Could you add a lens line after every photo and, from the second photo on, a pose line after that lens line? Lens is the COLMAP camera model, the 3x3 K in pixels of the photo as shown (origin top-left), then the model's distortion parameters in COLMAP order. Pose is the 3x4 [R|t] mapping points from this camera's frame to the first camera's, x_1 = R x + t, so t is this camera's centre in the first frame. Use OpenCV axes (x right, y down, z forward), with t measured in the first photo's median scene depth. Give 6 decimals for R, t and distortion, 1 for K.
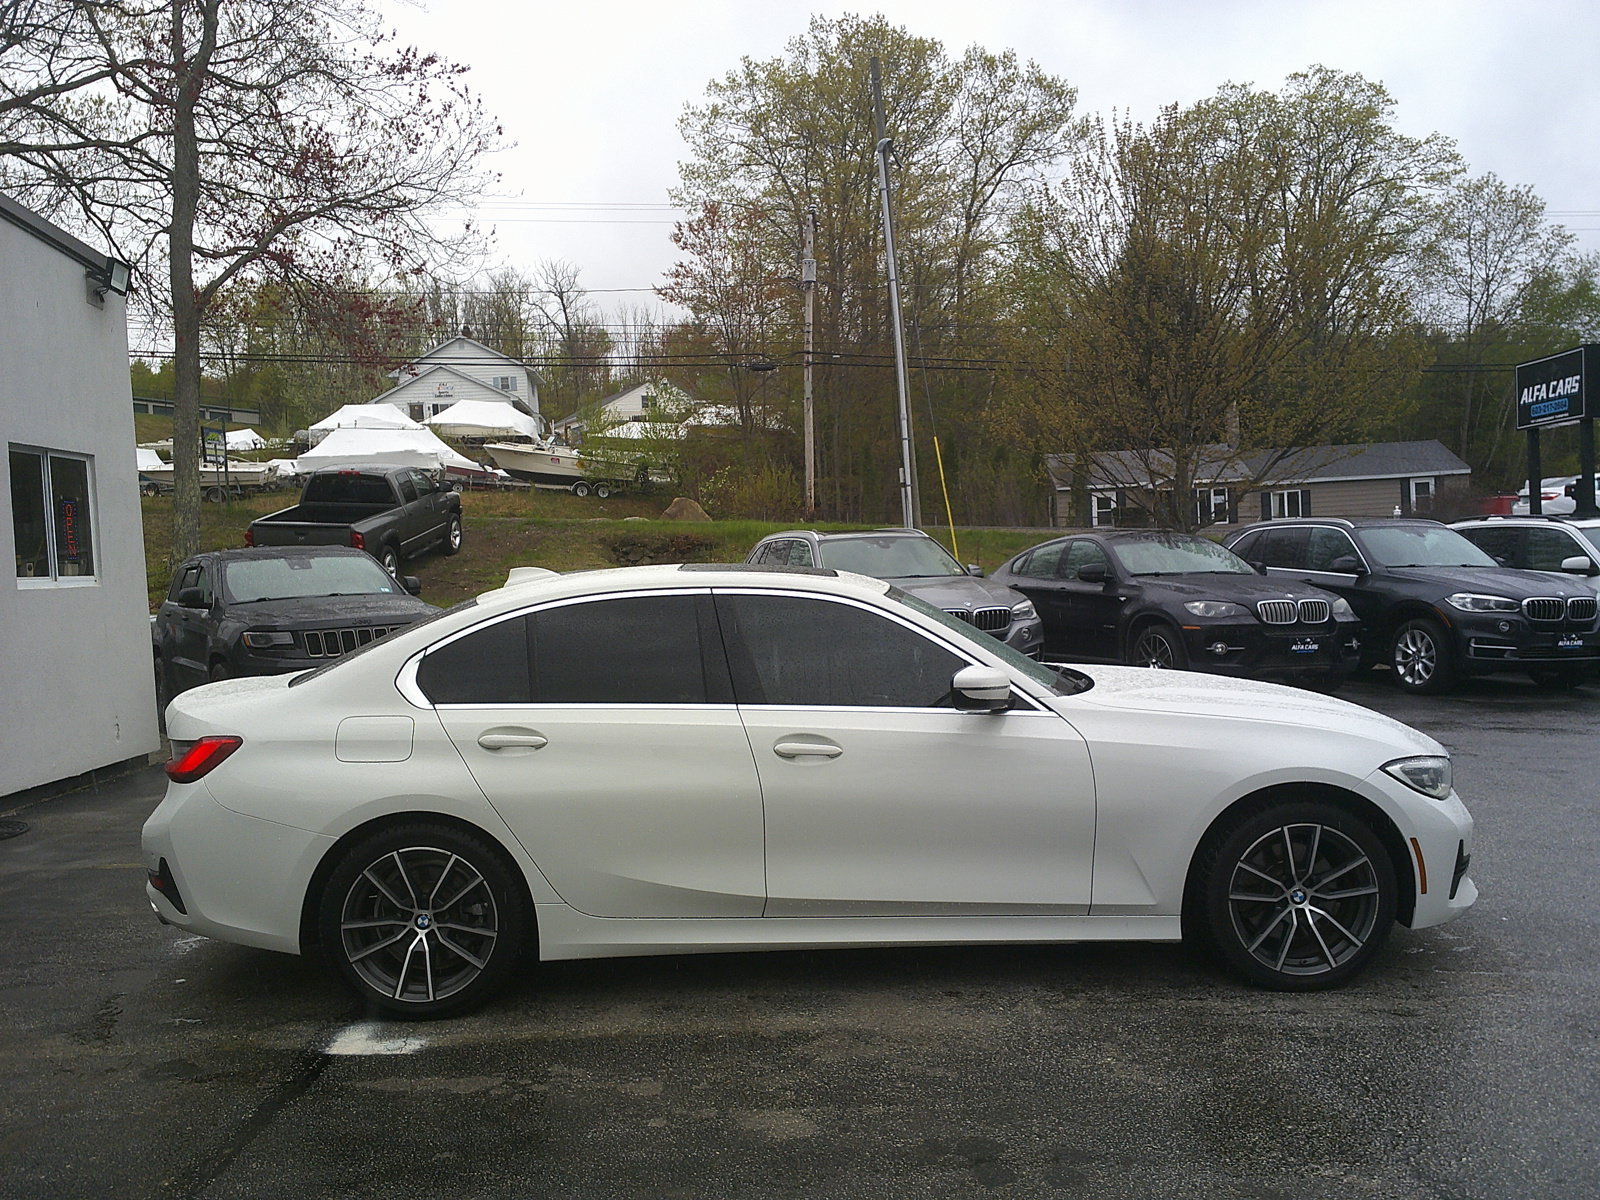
lens RADIAL K [[1487.0, 0, 801.0], [0, 1487.0, 623.3], [0, 0, 1]] dist [0.236278, -0.561390]
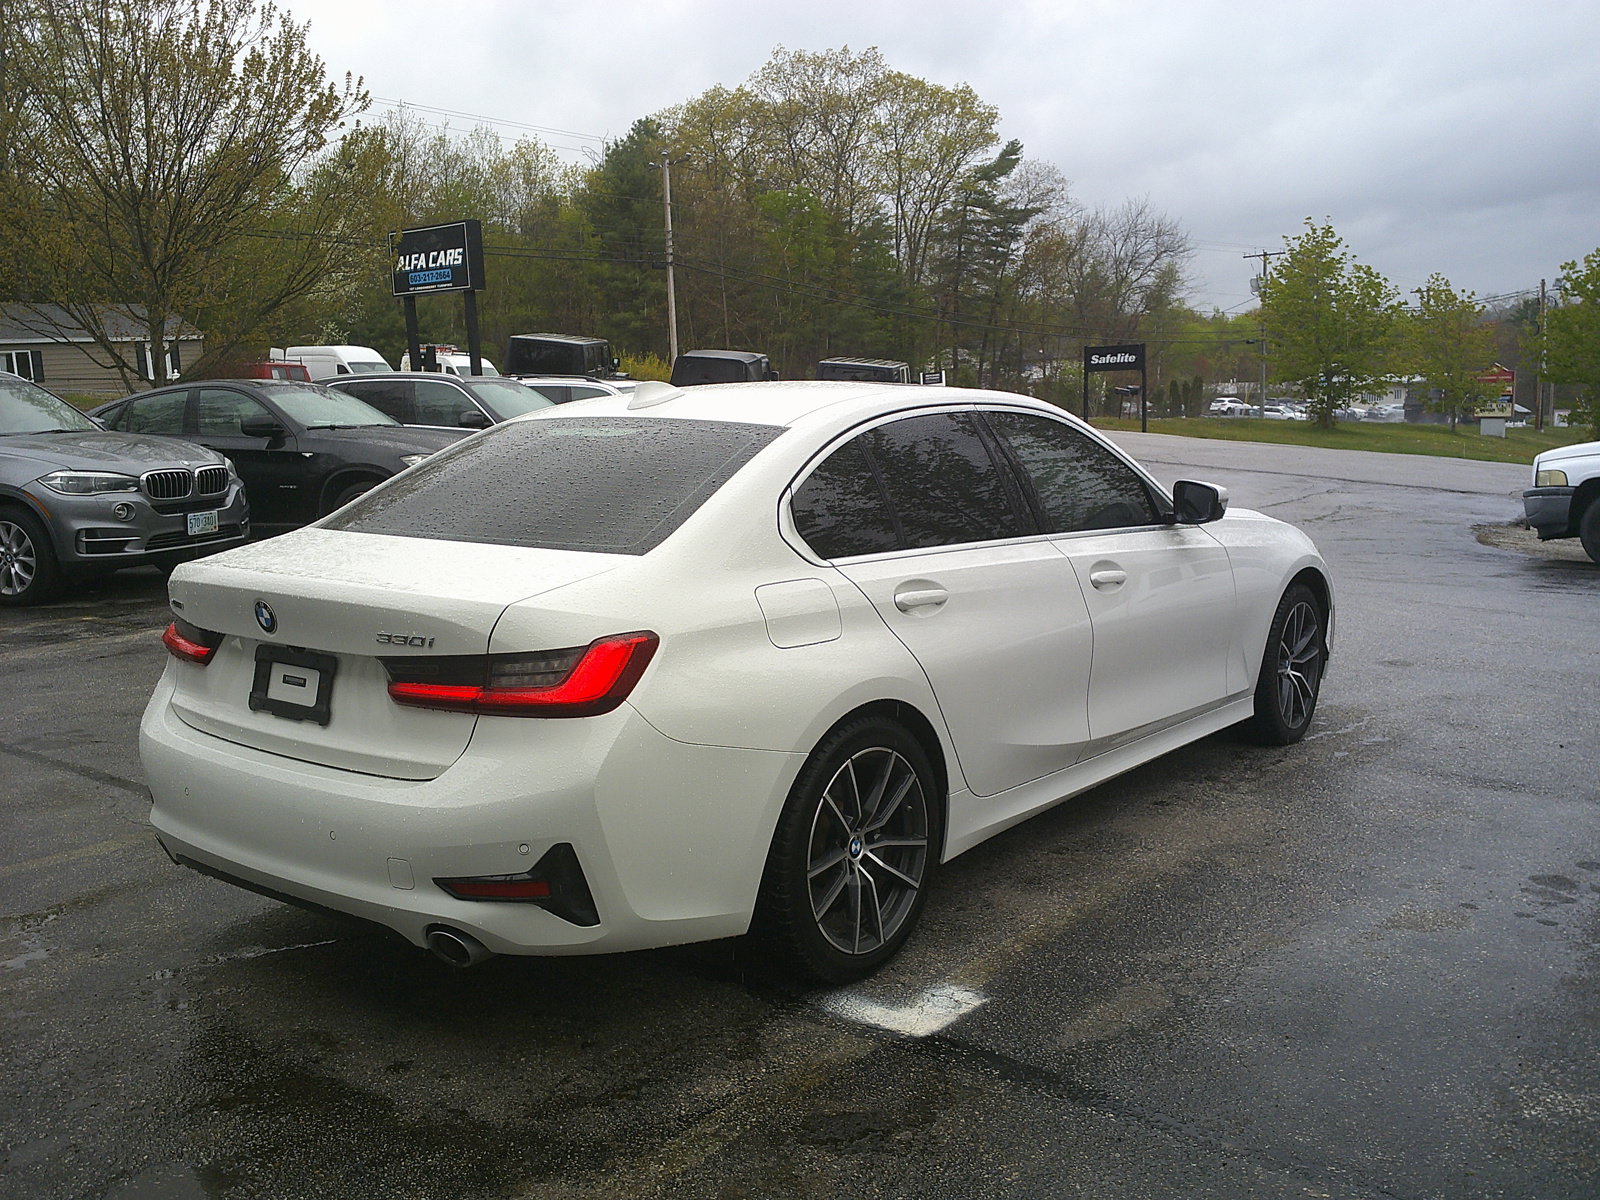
lens RADIAL K [[1487.0, 0, 801.0], [0, 1487.0, 623.3], [0, 0, 1]] dist [0.236278, -0.561390]
pose [[0.609058, -0.105781, 0.786040, -0.838760], [0.042360, 0.993990, 0.100944, 0.011058], [-0.791994, -0.028184, 0.609878, 0.575675]]
